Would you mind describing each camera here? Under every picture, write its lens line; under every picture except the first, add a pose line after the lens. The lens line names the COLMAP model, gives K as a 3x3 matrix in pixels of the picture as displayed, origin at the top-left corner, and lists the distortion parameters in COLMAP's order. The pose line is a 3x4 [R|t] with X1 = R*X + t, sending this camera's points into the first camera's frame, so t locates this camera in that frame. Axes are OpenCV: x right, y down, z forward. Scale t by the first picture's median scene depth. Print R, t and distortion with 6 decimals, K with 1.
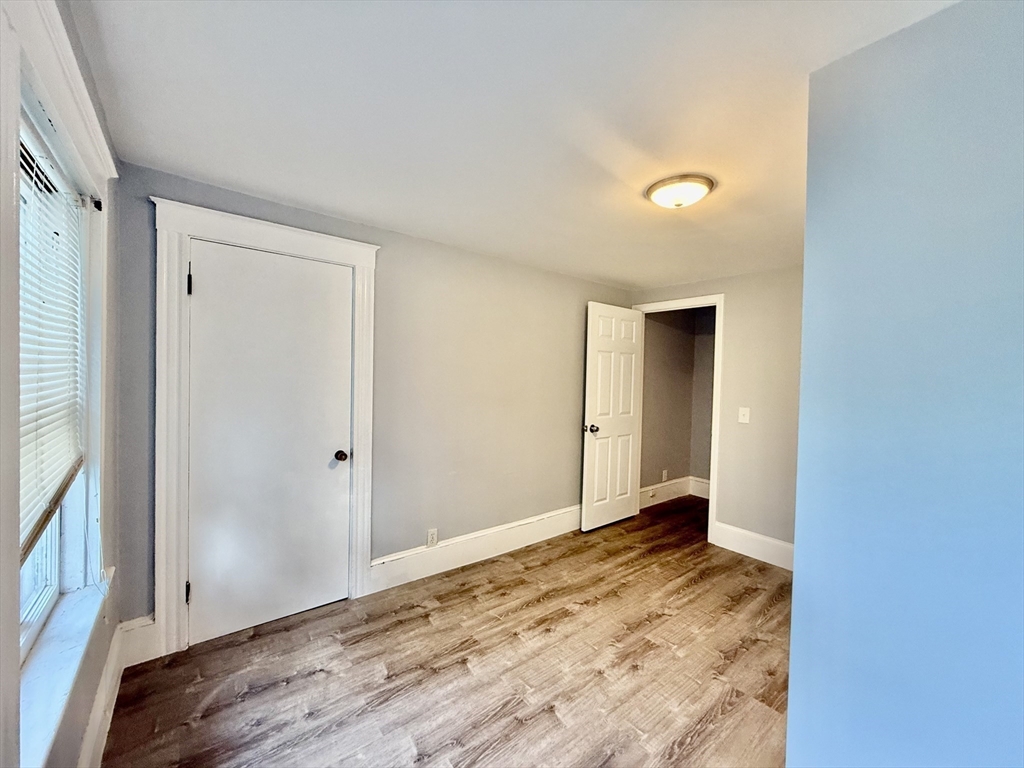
lens RADIAL K [[408.1, 0, 508.8], [0, 408.1, 383.9], [0, 0, 1]] dist [-0.001509, 0.000145]
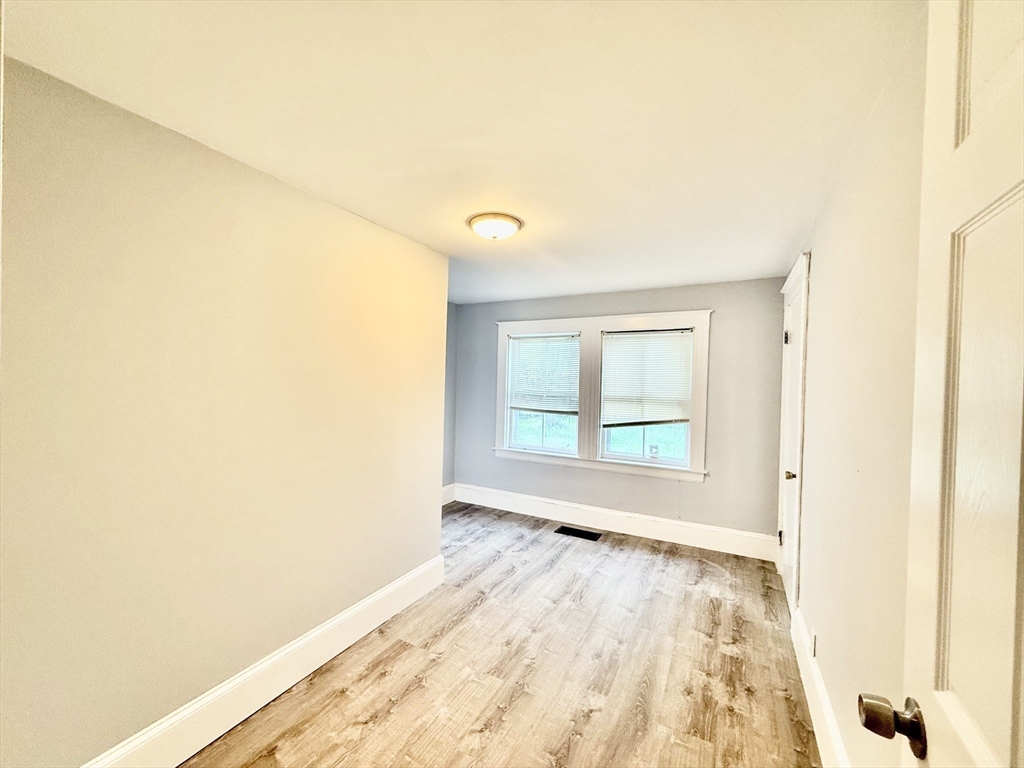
lens RADIAL K [[408.1, 0, 508.8], [0, 408.1, 383.9], [0, 0, 1]] dist [-0.001509, 0.000145]
pose [[-0.919599, -0.042668, -0.390533, 0.739828], [-0.055620, 0.998212, 0.021910, -0.038762], [0.388900, 0.041870, -0.920328, 1.908140]]
